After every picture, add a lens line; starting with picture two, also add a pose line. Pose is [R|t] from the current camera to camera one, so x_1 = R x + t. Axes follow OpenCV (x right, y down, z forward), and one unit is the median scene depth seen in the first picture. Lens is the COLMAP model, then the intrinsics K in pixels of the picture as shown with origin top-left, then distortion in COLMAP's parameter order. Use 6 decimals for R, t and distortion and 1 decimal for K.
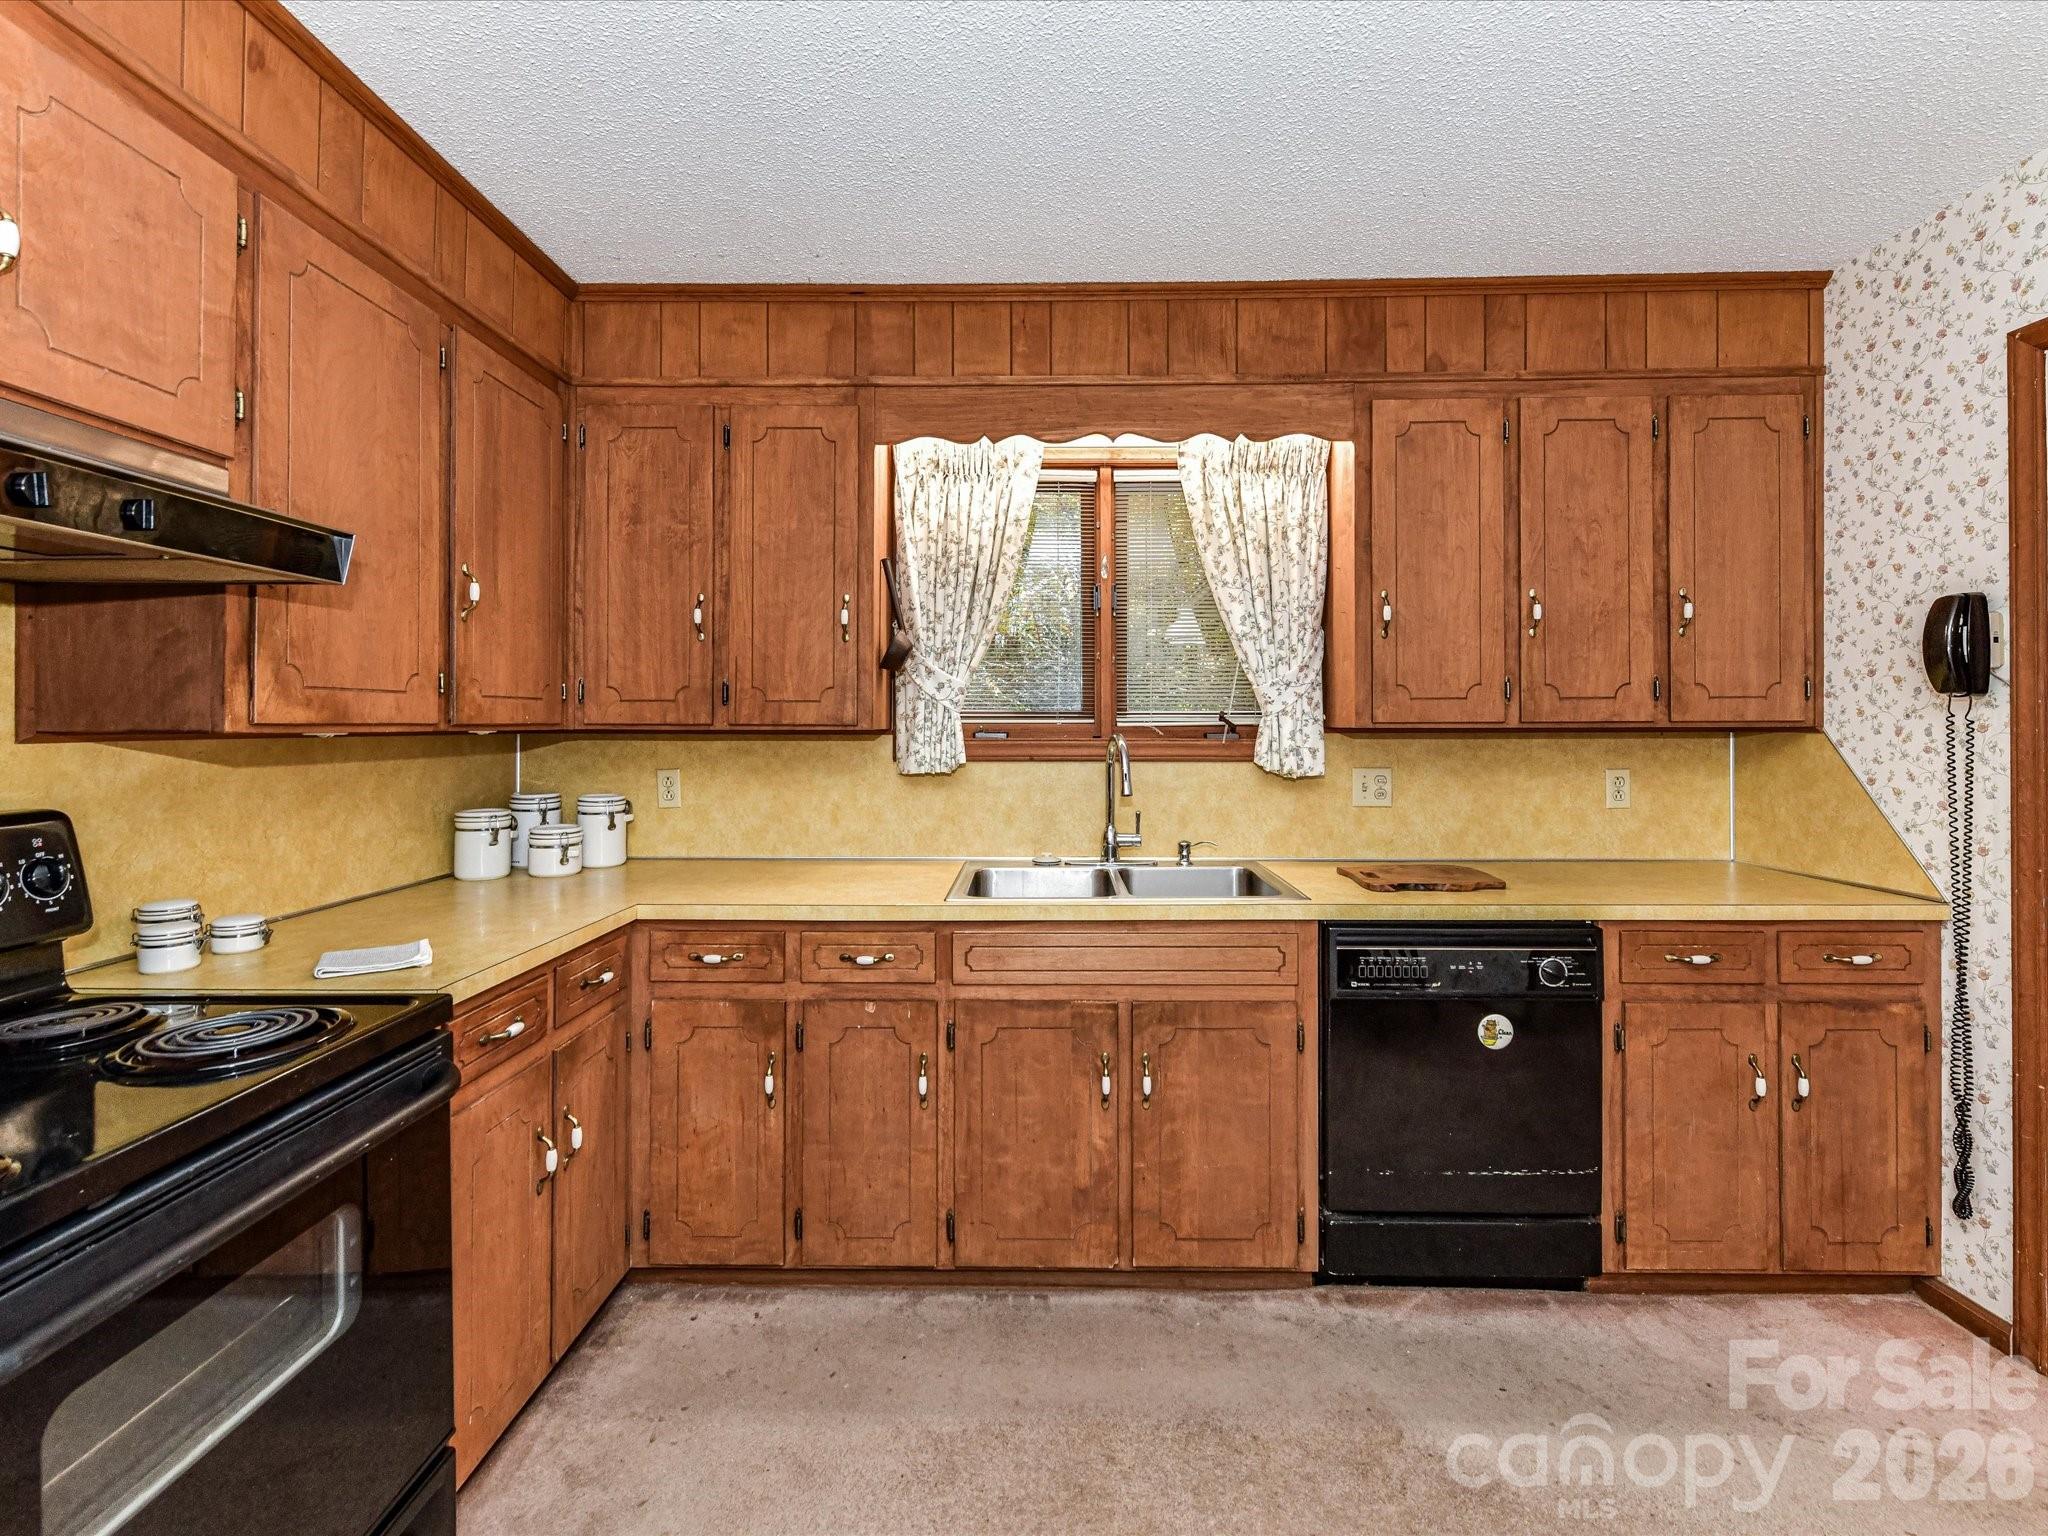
lens RADIAL K [[948.6, 0, 1025.5], [0, 948.6, 735.6], [0, 0, 1]] dist [0.009460, -0.004642]
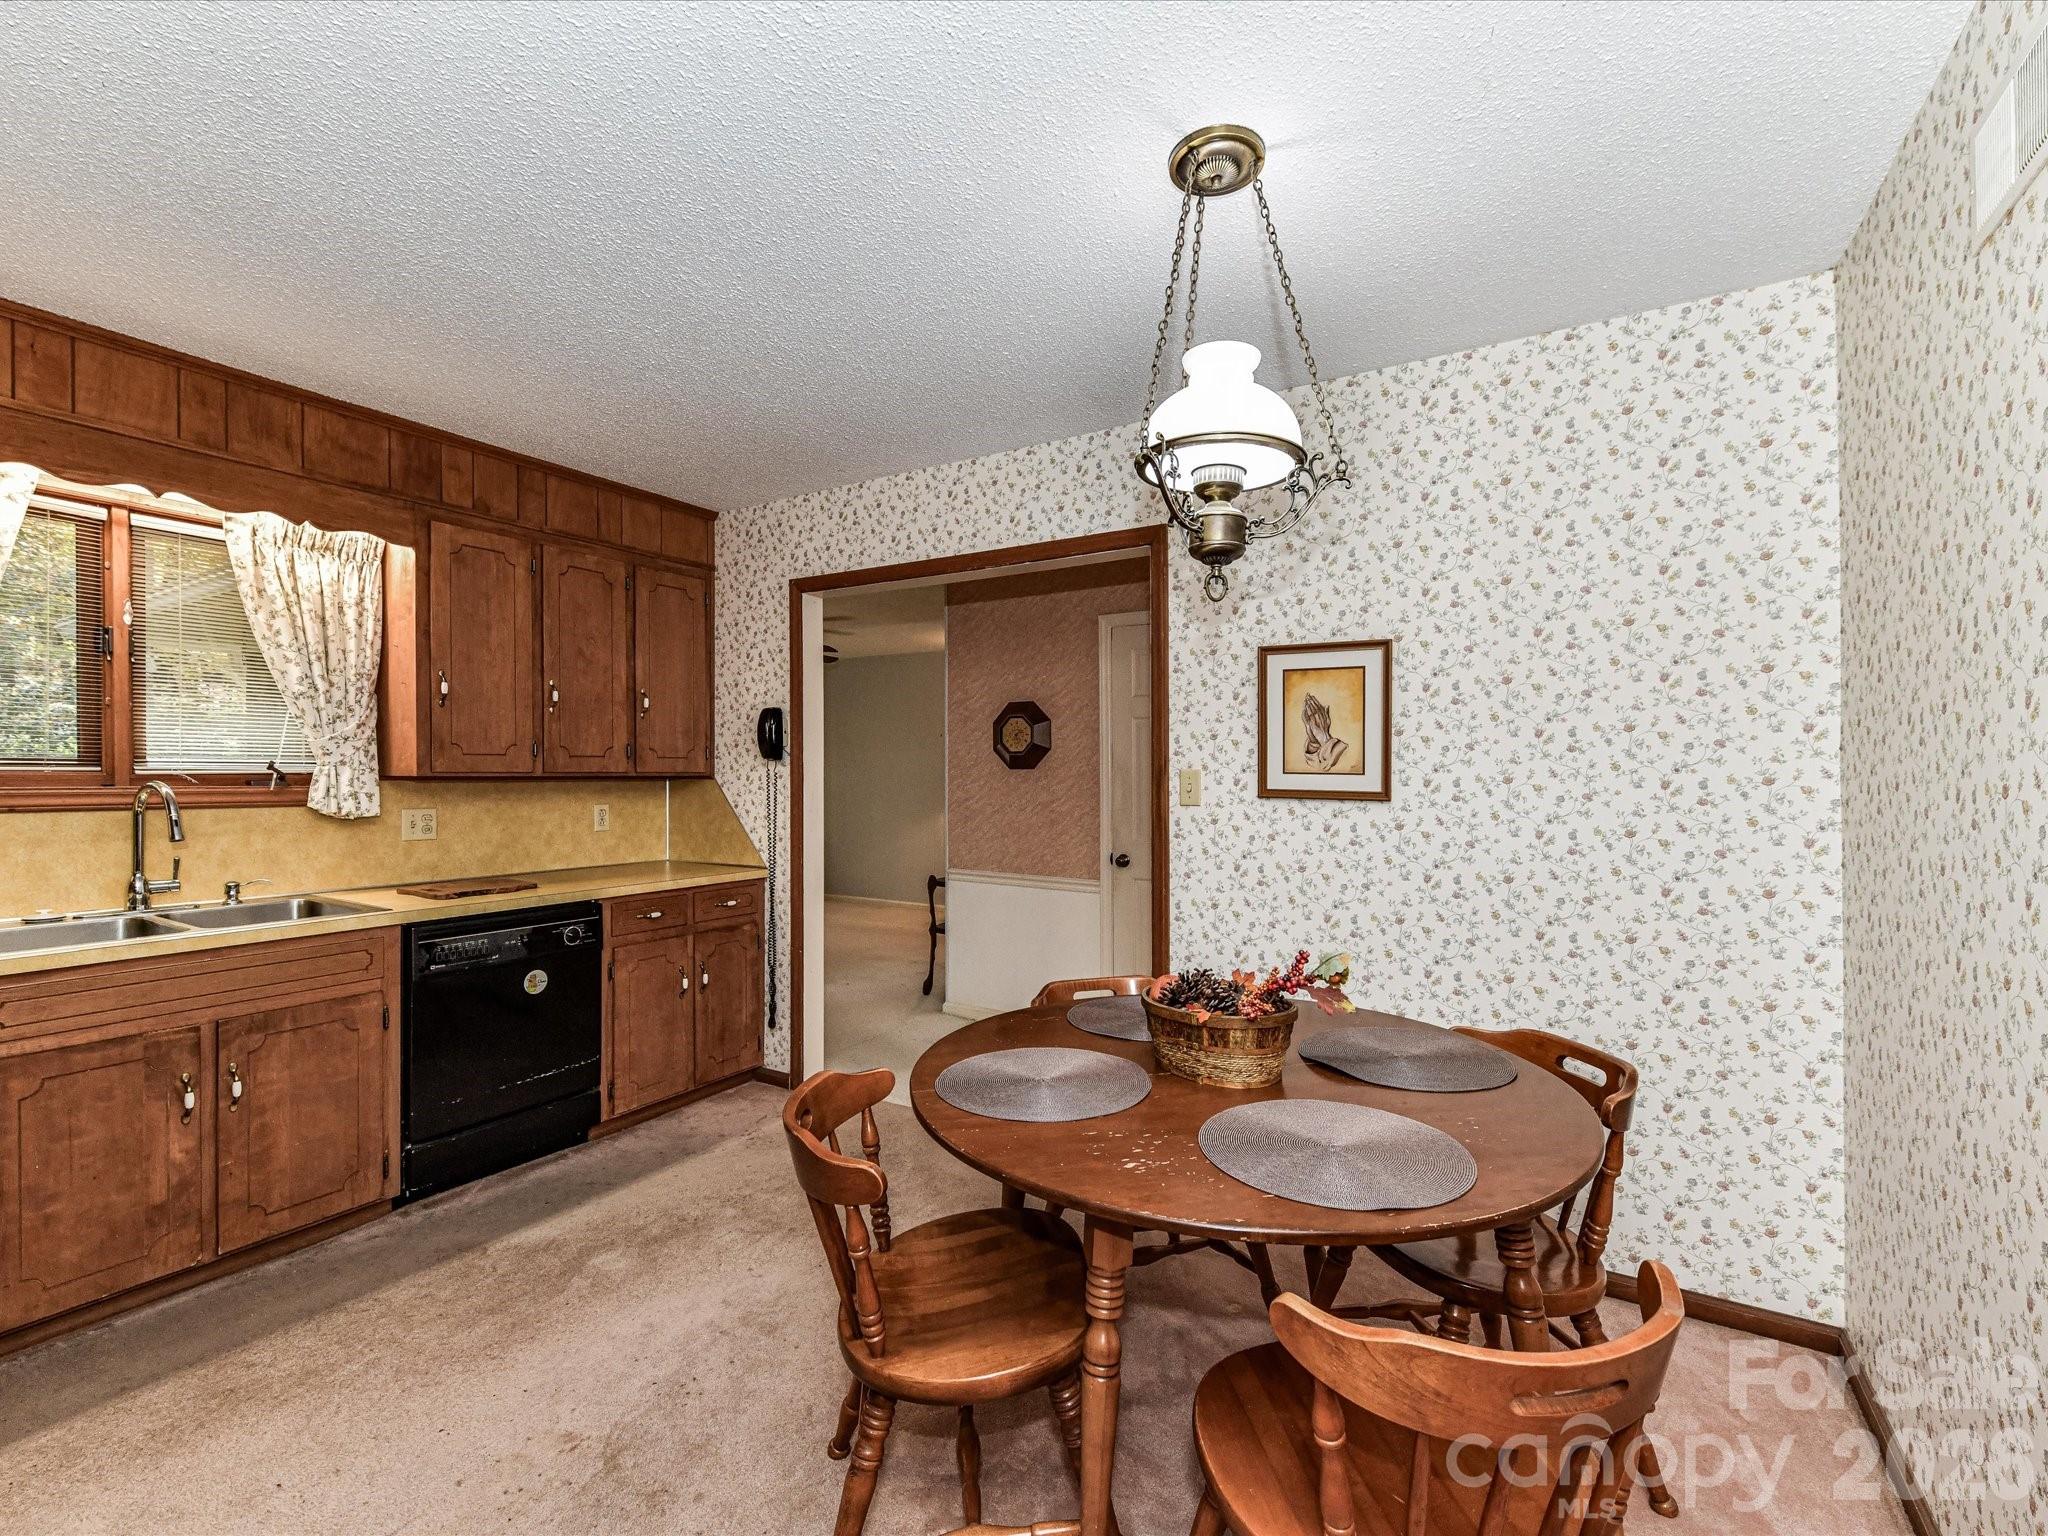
lens RADIAL K [[936.6, 0, 1031.5], [0, 936.6, 763.4], [0, 0, 1]] dist [0.008201, -0.003701]
pose [[0.518868, 0.012572, 0.854762, -0.306717], [0.005190, 0.999827, -0.017855, 0.001374], [-0.854839, 0.013700, 0.518713, -0.360542]]
